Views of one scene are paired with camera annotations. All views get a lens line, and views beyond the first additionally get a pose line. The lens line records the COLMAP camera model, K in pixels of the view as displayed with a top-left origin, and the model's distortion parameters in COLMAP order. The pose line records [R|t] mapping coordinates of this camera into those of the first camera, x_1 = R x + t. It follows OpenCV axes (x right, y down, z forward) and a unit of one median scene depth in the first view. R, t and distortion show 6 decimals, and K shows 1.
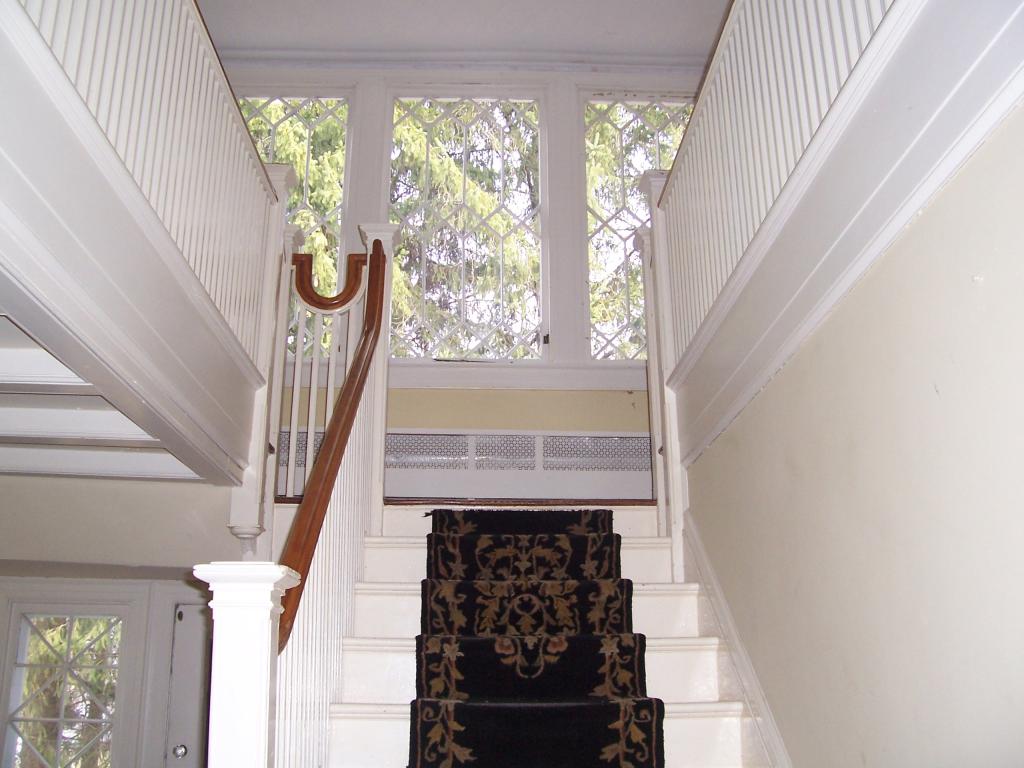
lens RADIAL K [[1017.3, 0, 512.0], [0, 1017.3, 384.0], [0, 0, 1]] dist [-0.111473, 0.000549]
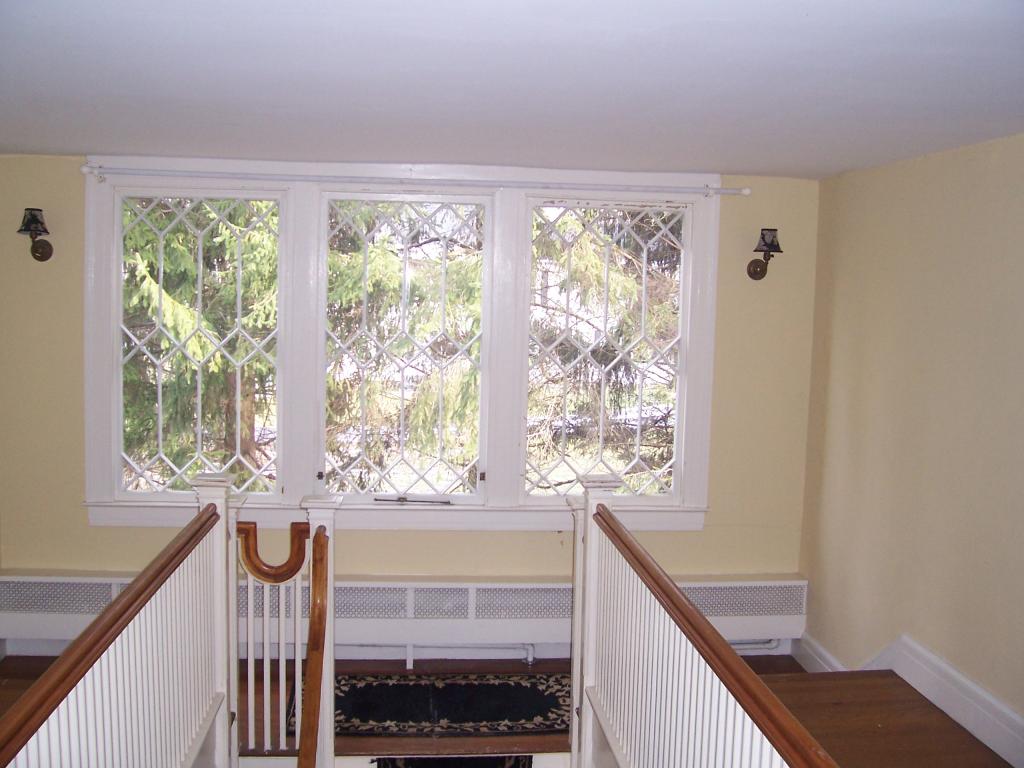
lens RADIAL K [[1017.3, 0, 512.0], [0, 1017.3, 384.0], [0, 0, 1]] dist [-0.111473, 0.000549]
pose [[0.997465, 0.022791, 0.067403, -0.011581], [-0.046756, 0.924021, 0.379473, -0.699656], [-0.053634, -0.381663, 0.922744, 0.101222]]
